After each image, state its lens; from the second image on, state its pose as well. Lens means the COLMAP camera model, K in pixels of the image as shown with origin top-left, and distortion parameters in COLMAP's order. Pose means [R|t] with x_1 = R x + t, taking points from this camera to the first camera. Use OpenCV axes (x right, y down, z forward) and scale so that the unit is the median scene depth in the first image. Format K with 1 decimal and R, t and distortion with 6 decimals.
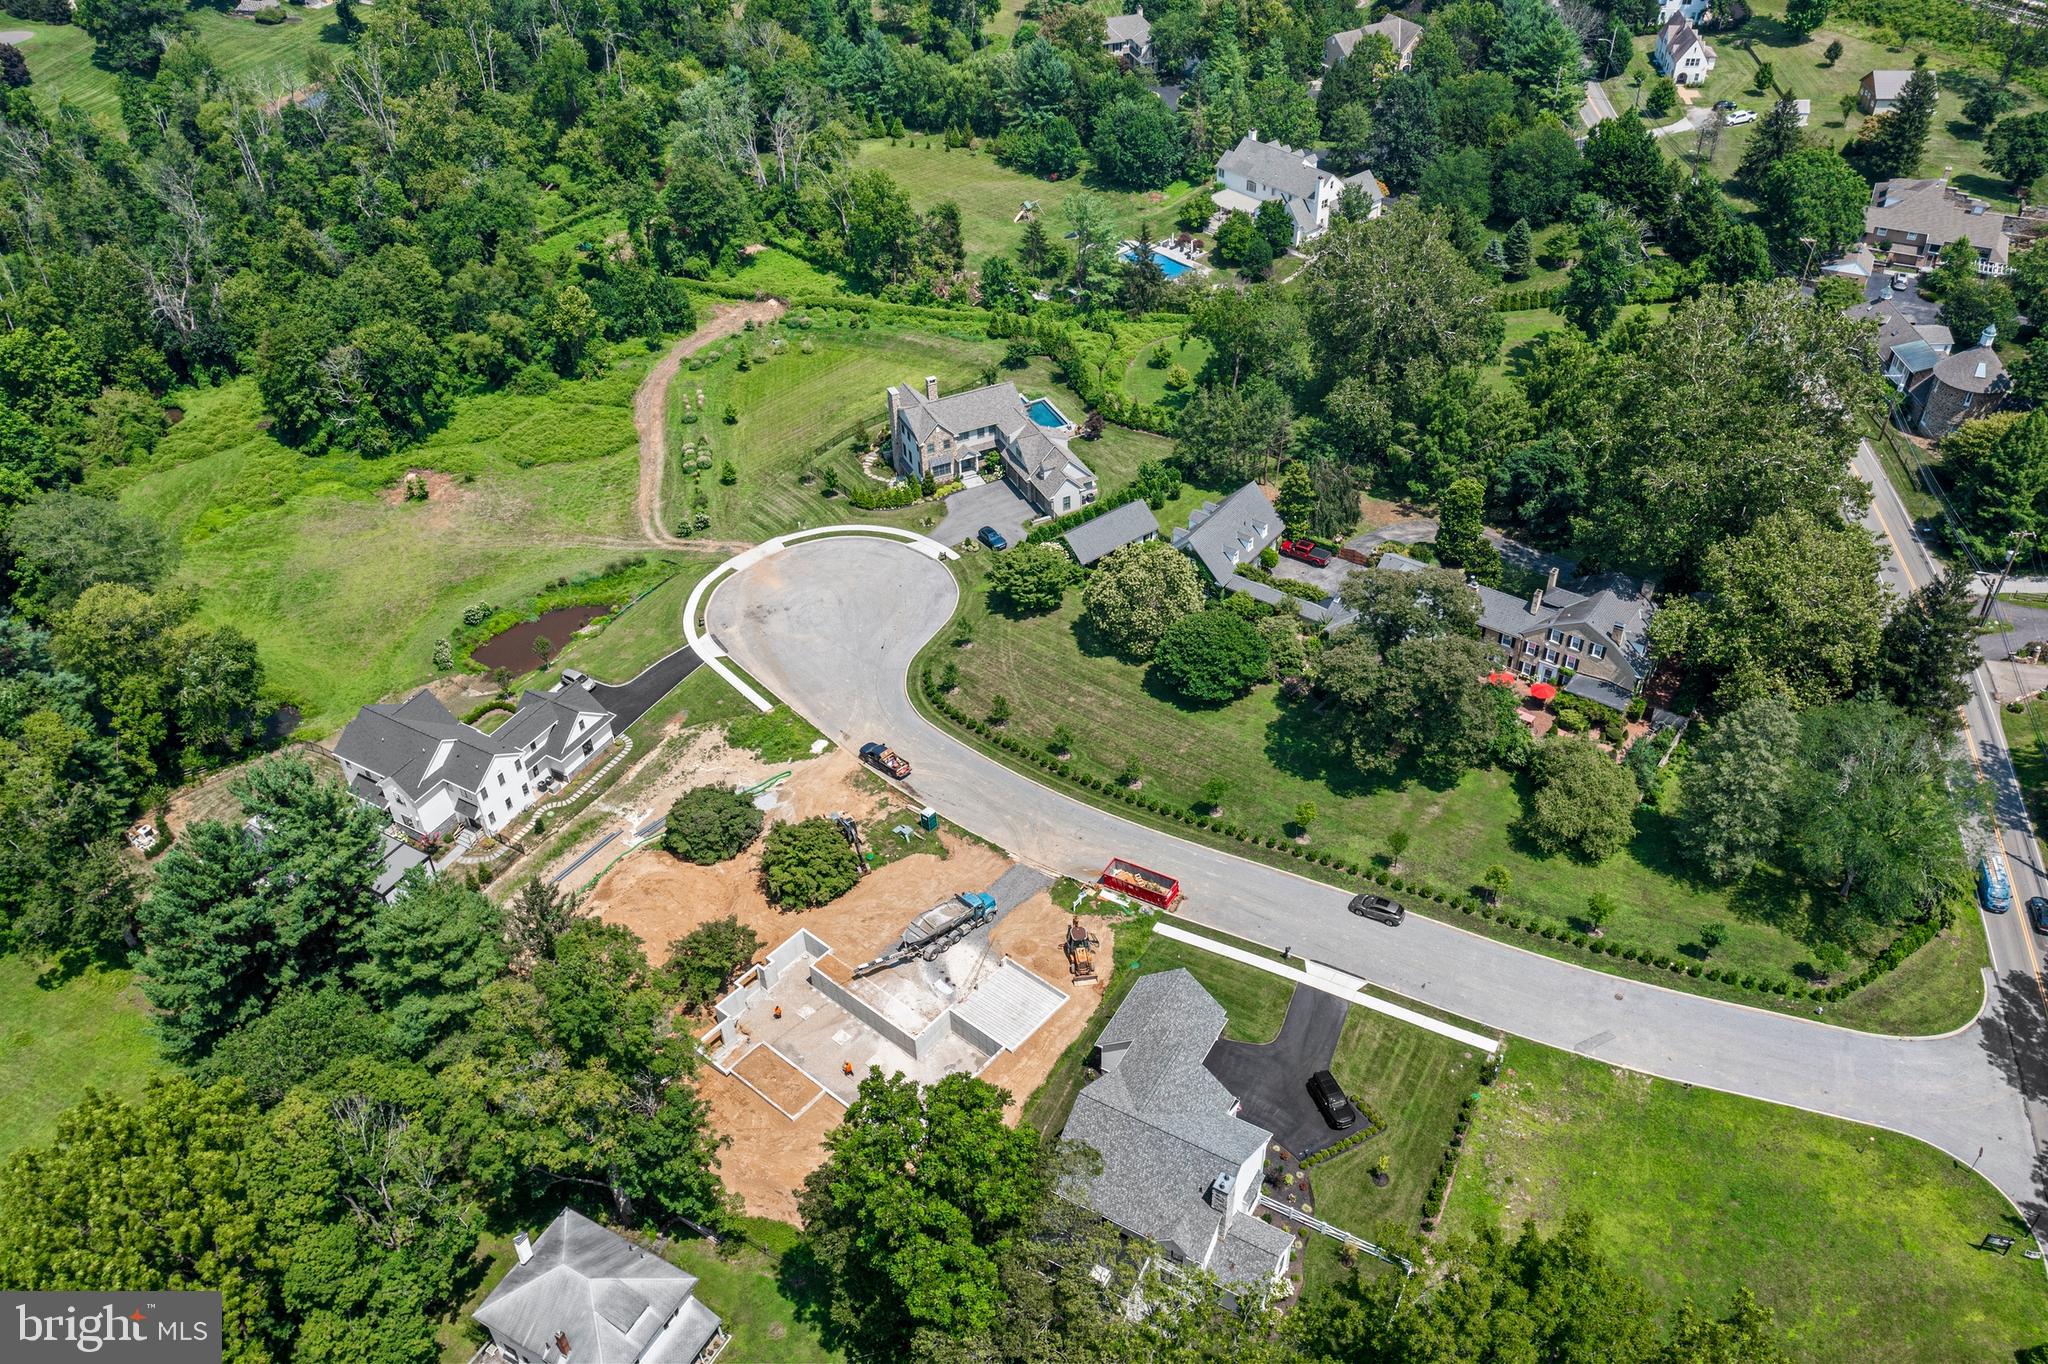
lens RADIAL K [[1624.7, 0, 1031.0], [0, 1624.7, 665.5], [0, 0, 1]] dist [-0.022118, 0.014908]
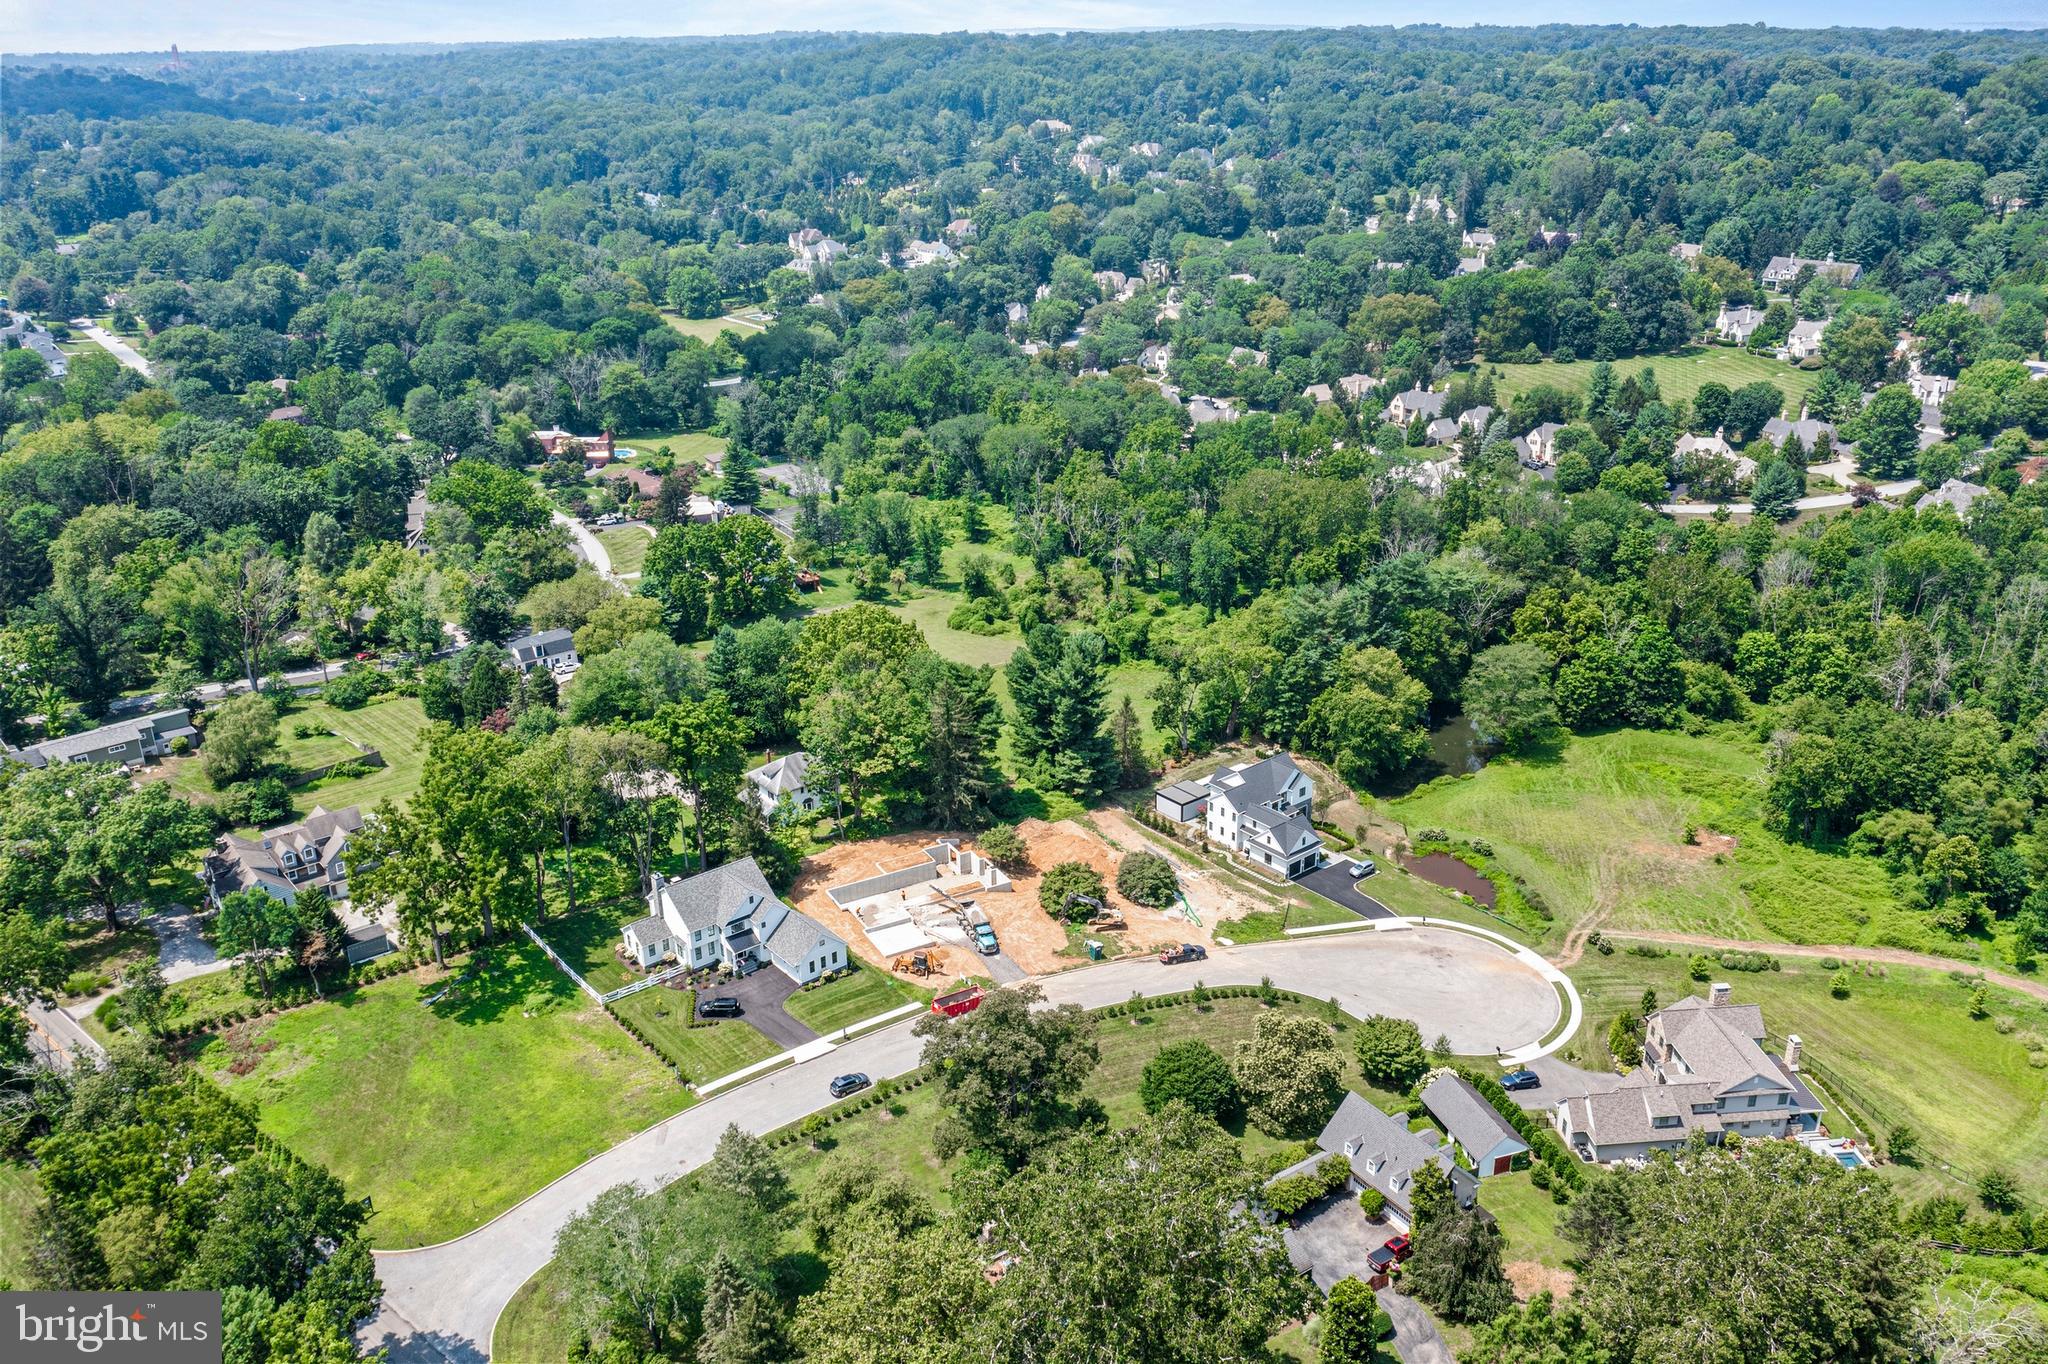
lens RADIAL K [[1624.7, 0, 1013.9], [0, 1624.7, 683.5], [0, 0, 1]] dist [-0.022118, 0.014908]
pose [[-0.361132, 0.381615, -0.850854, 0.954033], [-0.553789, 0.646342, 0.524937, -0.669794], [0.750267, 0.660766, -0.022081, 0.772803]]
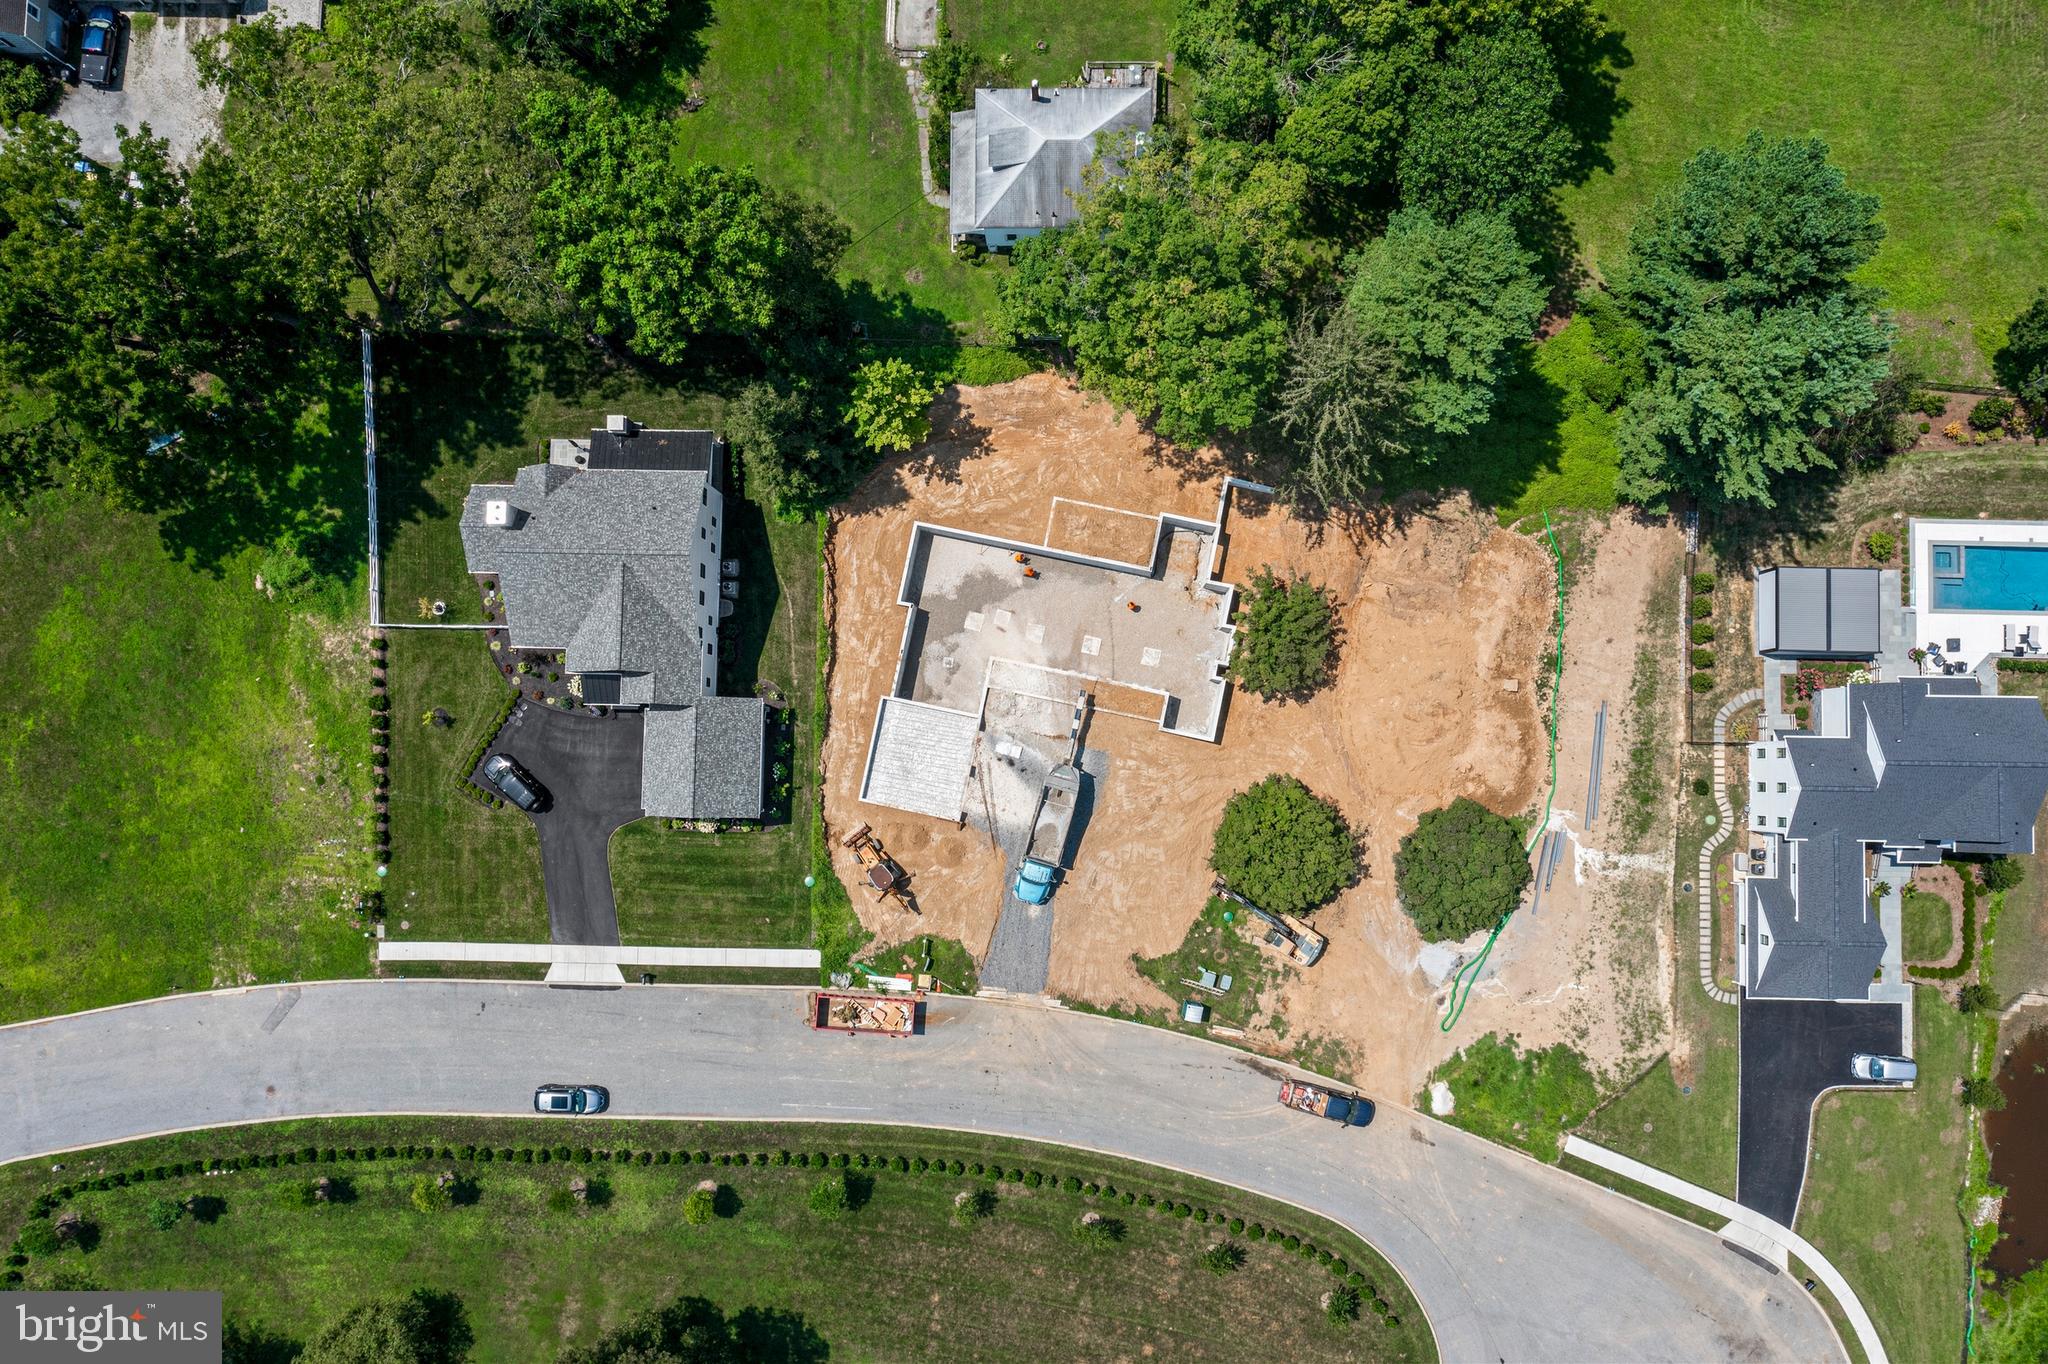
lens RADIAL K [[1624.7, 0, 1024.0], [0, 1624.7, 661.0], [0, 0, 1]] dist [-0.022118, 0.014908]
pose [[-0.874992, 0.483113, 0.031471, -0.088399], [-0.251999, -0.509985, 0.822442, -0.370815], [0.413383, 0.711700, 0.567977, 0.418709]]
